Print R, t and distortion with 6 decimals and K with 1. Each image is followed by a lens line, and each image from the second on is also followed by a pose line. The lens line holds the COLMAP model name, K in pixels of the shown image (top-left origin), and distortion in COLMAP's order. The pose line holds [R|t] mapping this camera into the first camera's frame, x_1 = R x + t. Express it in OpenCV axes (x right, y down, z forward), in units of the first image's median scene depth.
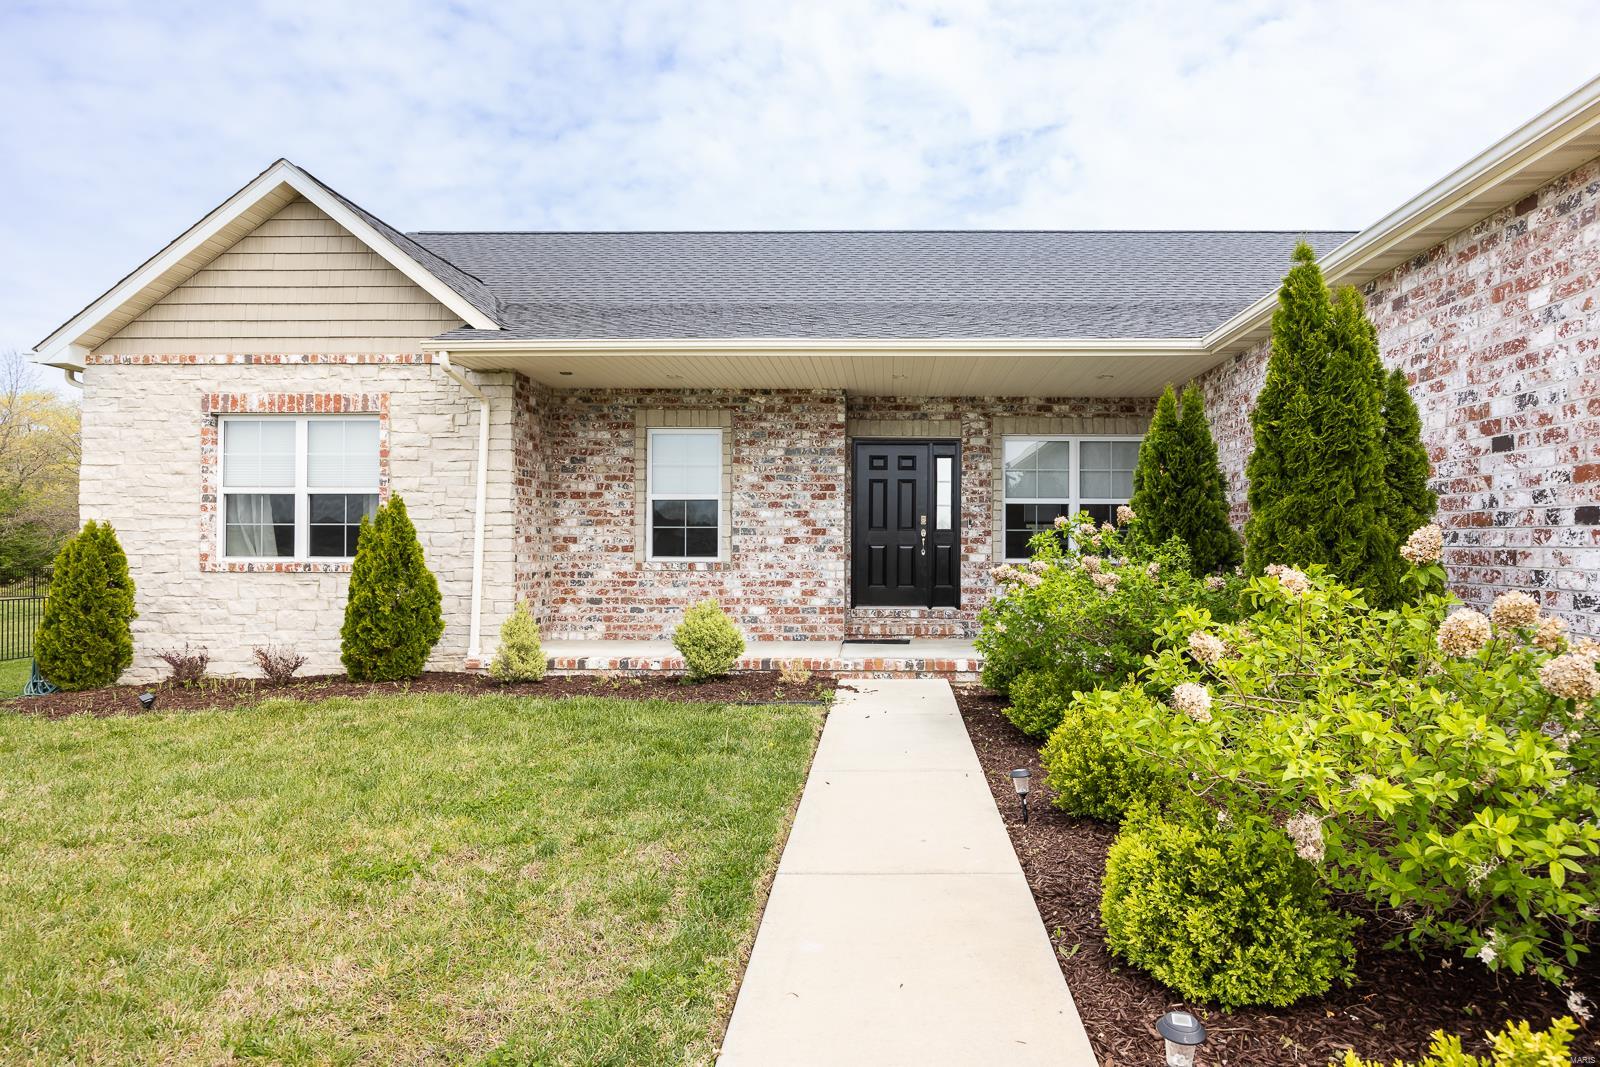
lens RADIAL K [[843.4, 0, 946.7], [0, 843.4, 532.0], [0, 0, 1]] dist [-0.014451, 0.000975]
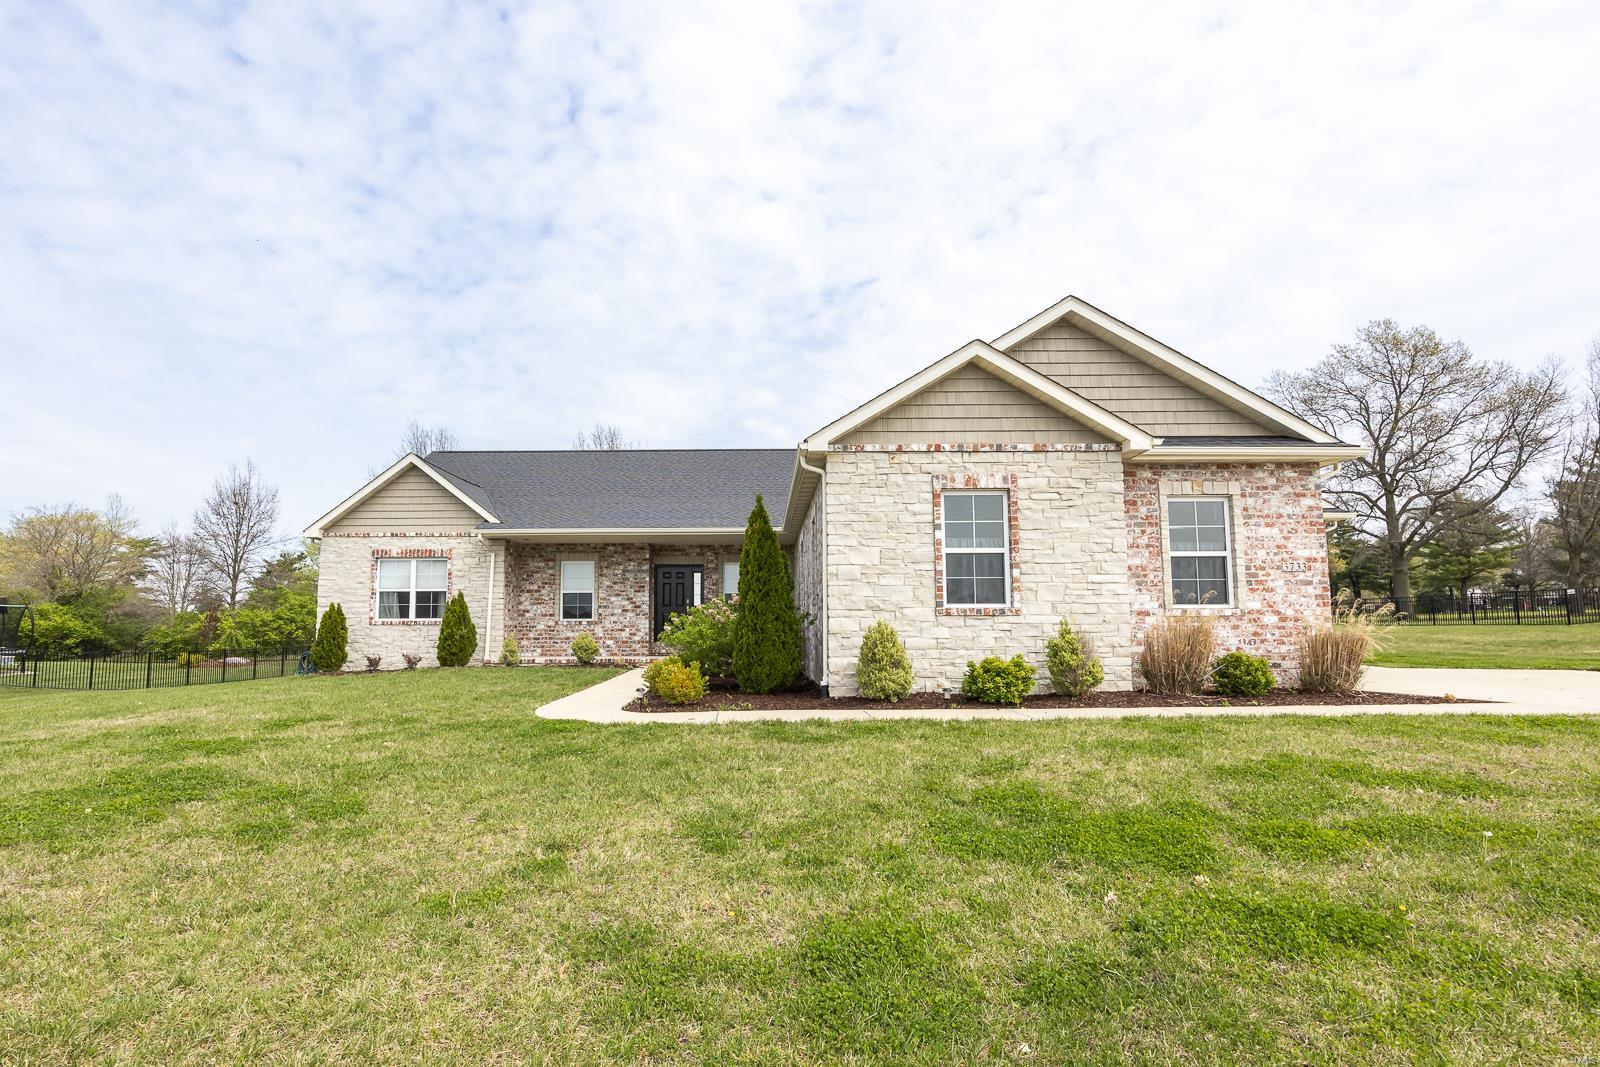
lens RADIAL K [[702.2, 0, 794.8], [0, 702.2, 582.5], [0, 0, 1]] dist [-0.002078, -0.000363]
pose [[0.999856, -0.007350, 0.015282, 0.267268], [0.008178, 0.998463, -0.054808, 0.045905], [-0.014856, 0.054925, 0.998380, -0.977763]]
